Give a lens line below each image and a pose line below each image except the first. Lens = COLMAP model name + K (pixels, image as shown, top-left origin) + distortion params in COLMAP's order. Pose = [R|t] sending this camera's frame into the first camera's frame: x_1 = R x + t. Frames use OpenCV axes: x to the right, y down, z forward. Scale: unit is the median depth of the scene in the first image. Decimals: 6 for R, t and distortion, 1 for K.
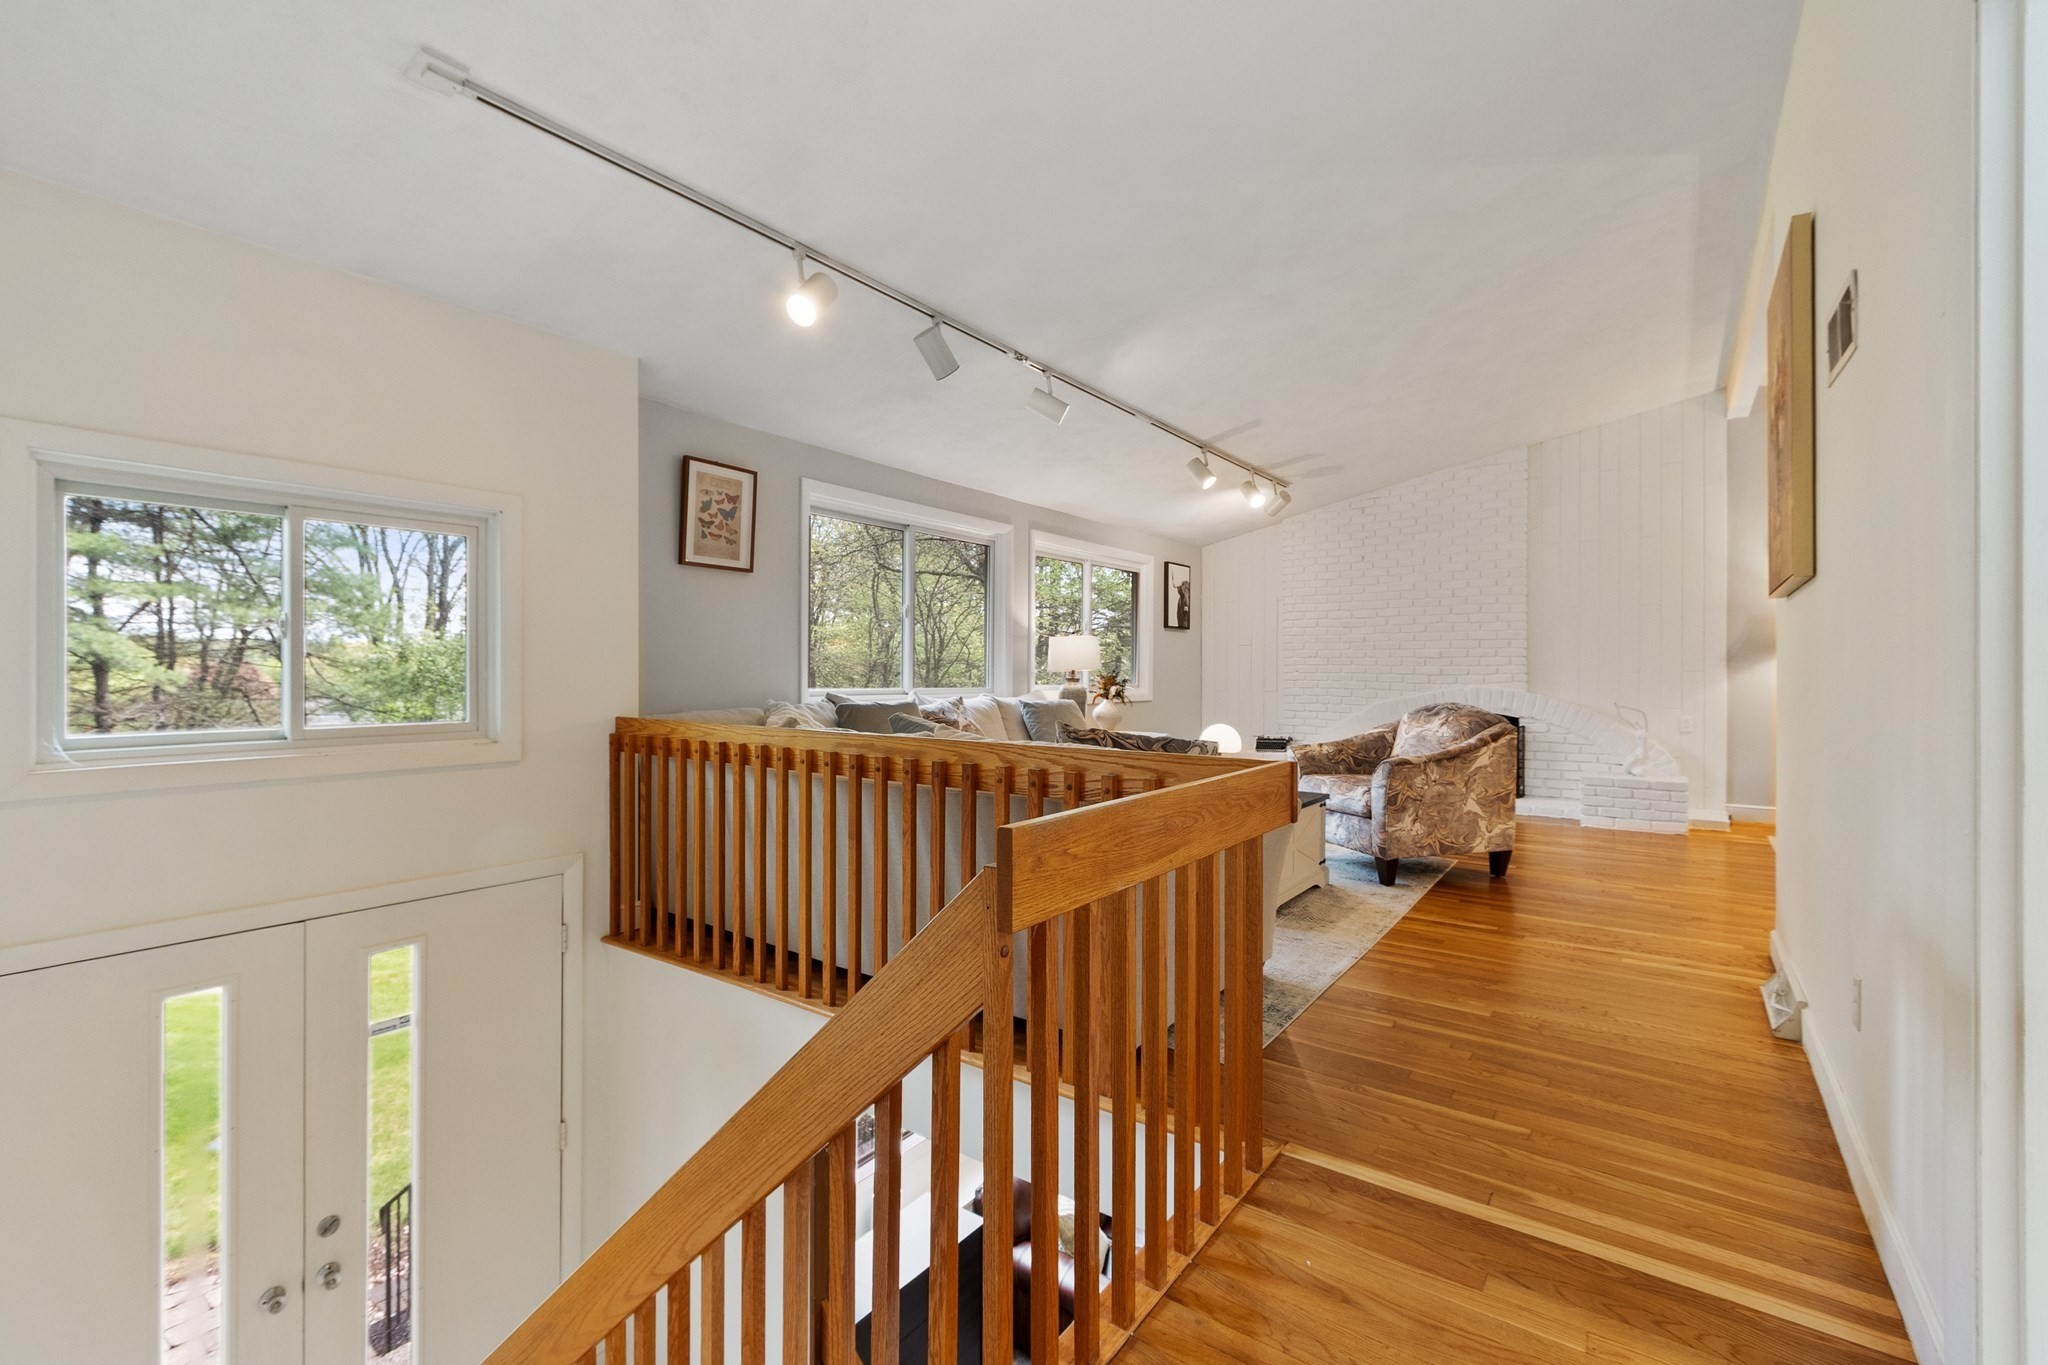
lens RADIAL K [[902.4, 0, 1016.6], [0, 902.4, 677.6], [0, 0, 1]] dist [-0.001952, 0.001534]
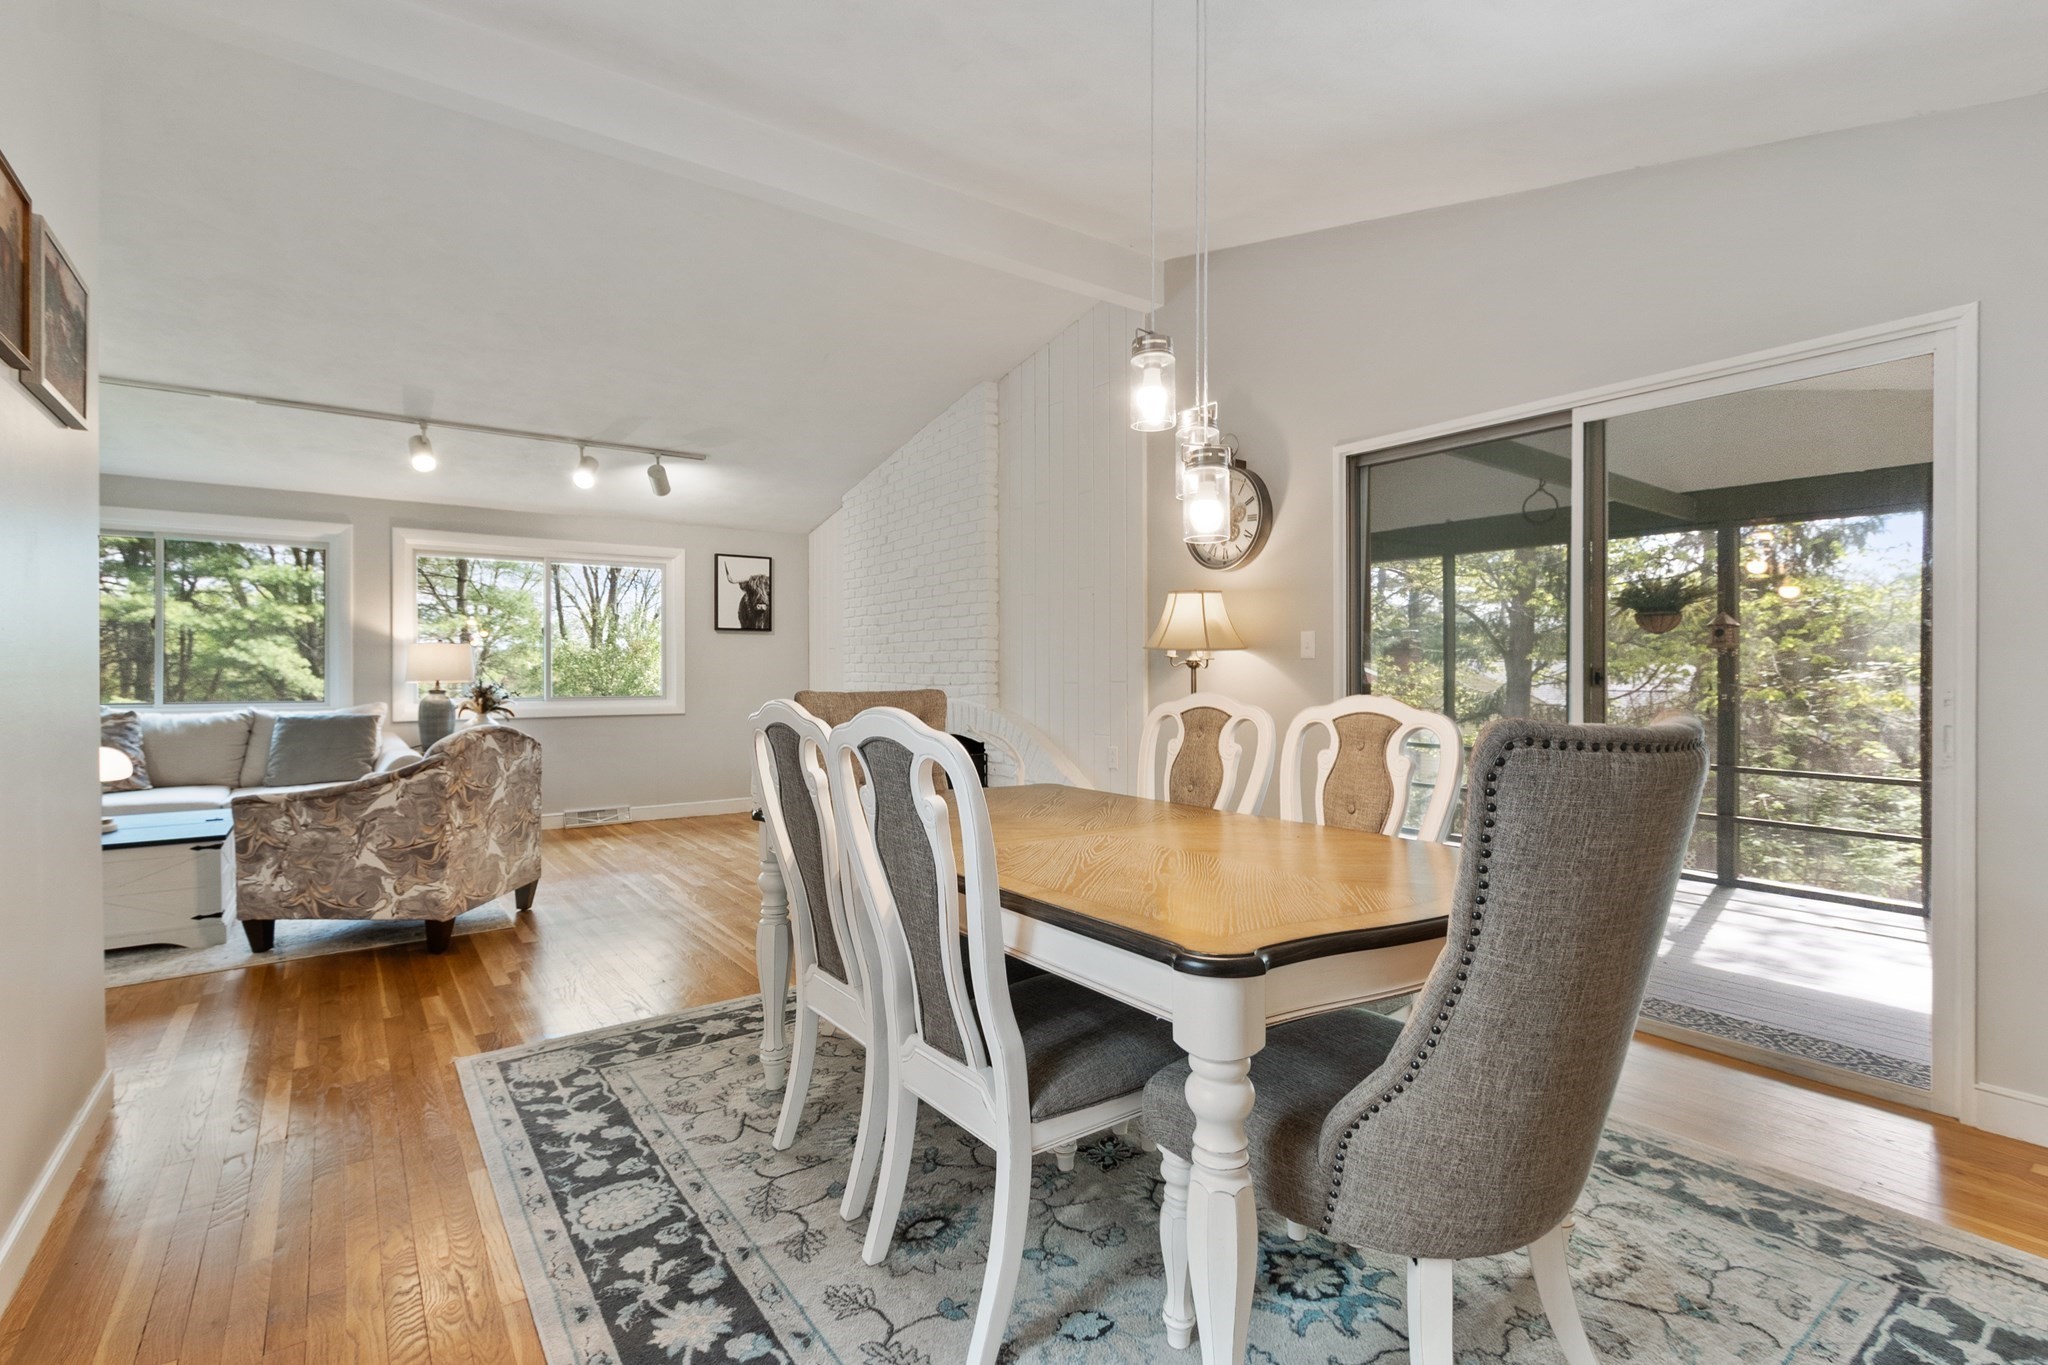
lens RADIAL K [[954.0, 0, 1028.6], [0, 954.0, 682.7], [0, 0, 1]] dist [0.000992, 0.000360]
pose [[0.950344, -0.000770, -0.311200, 0.862233], [0.001821, 0.999994, 0.003085, -0.007882], [0.311195, -0.003498, 0.950340, 0.259741]]
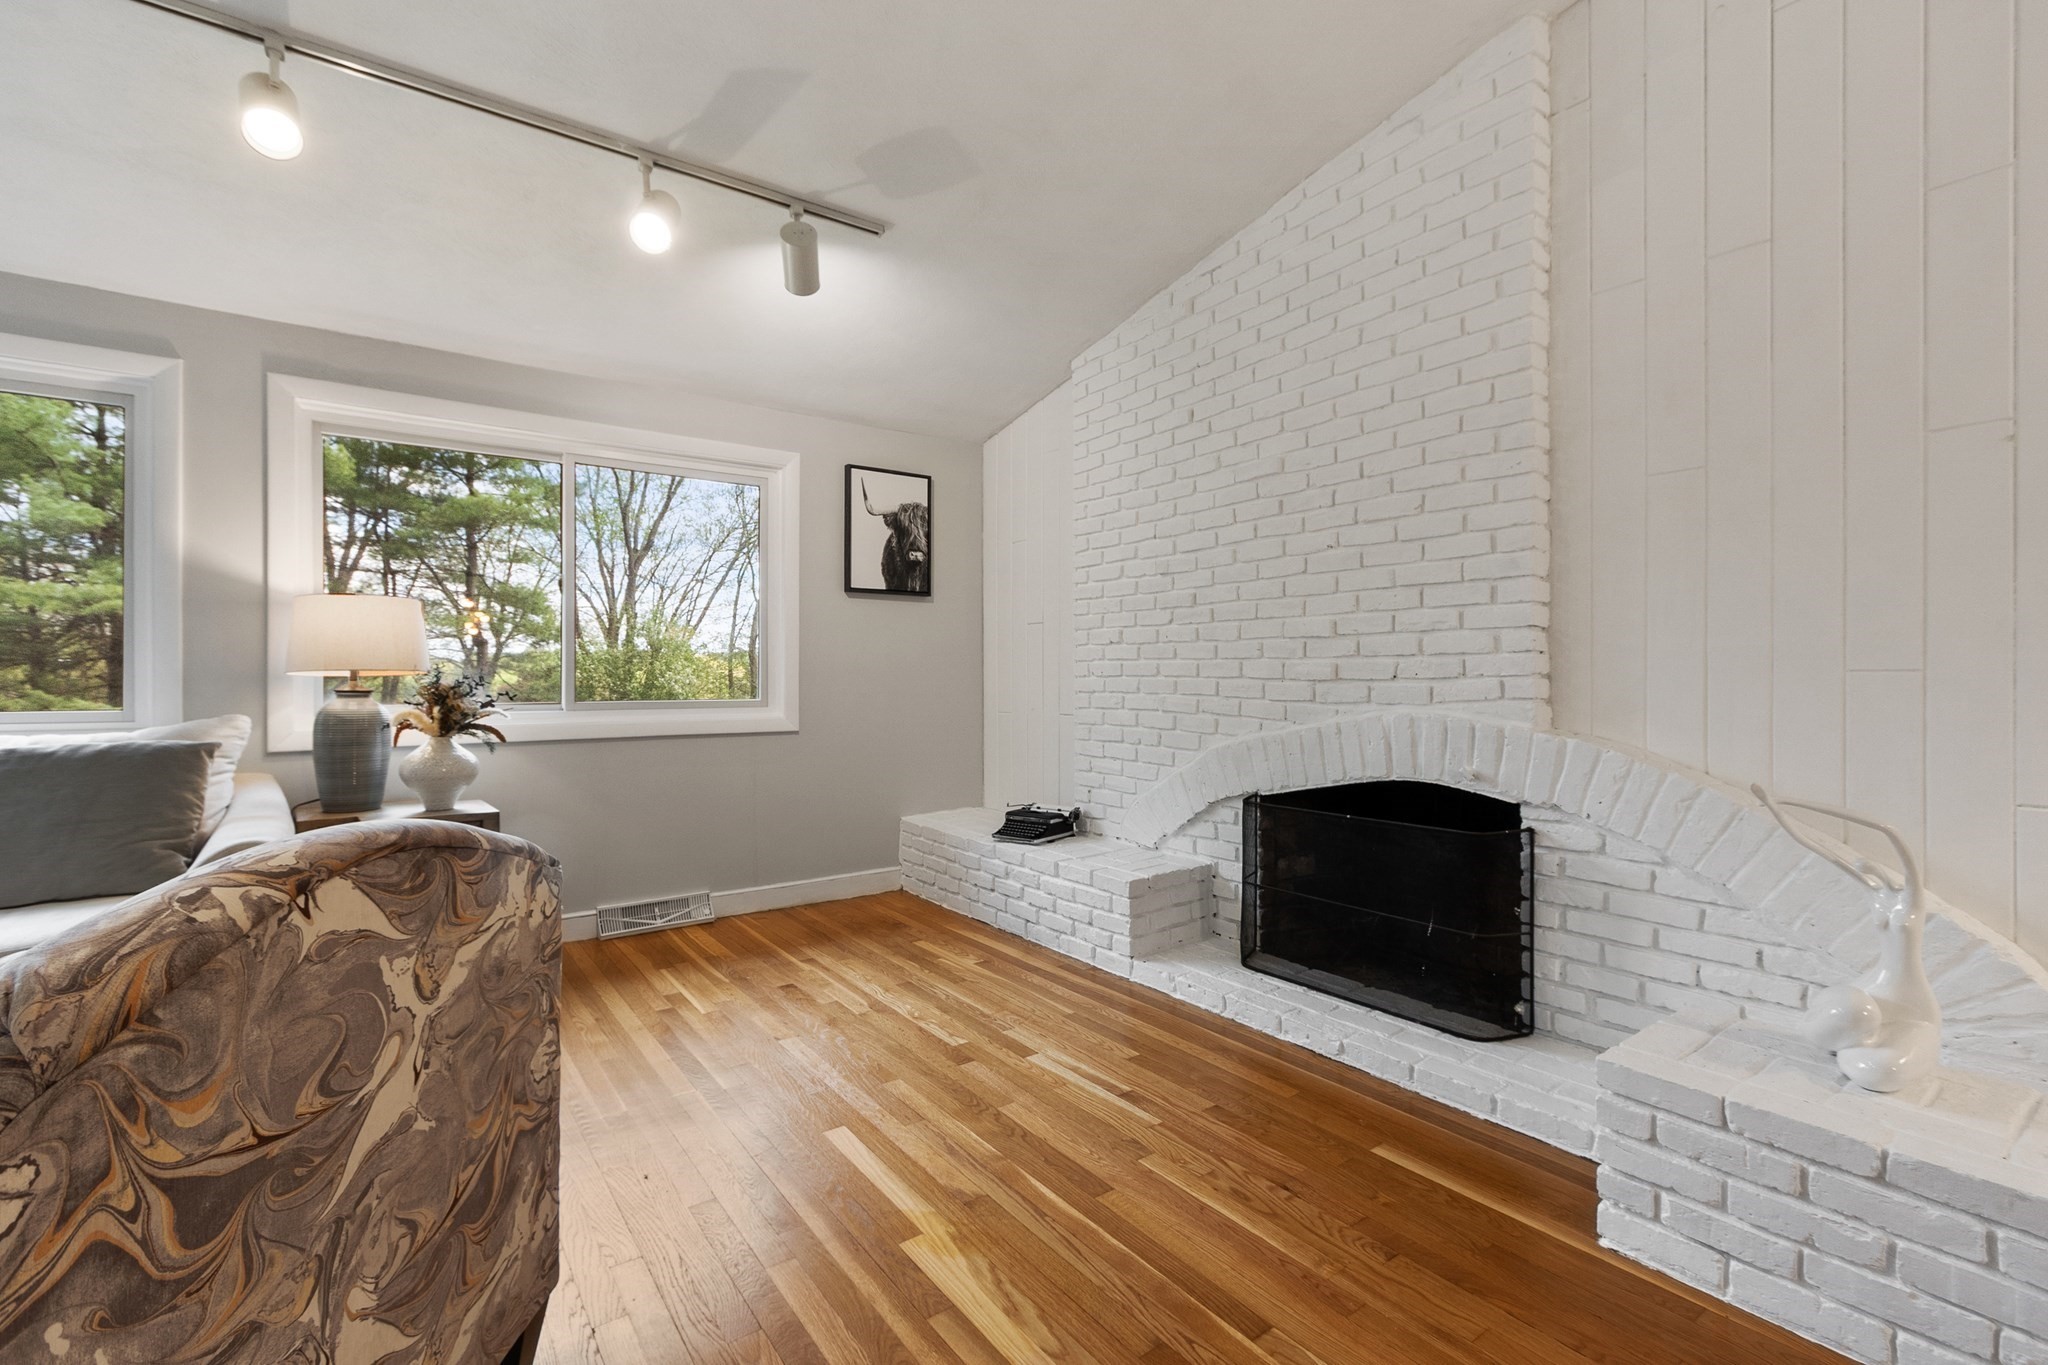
lens RADIAL K [[902.4, 0, 1018.4], [0, 902.4, 680.8], [0, 0, 1]] dist [-0.001952, 0.001534]
pose [[0.950813, -0.001918, -0.309761, 0.493326], [0.001385, 0.999997, -0.001940, -0.002483], [0.309764, 0.001416, 0.950812, 0.625223]]
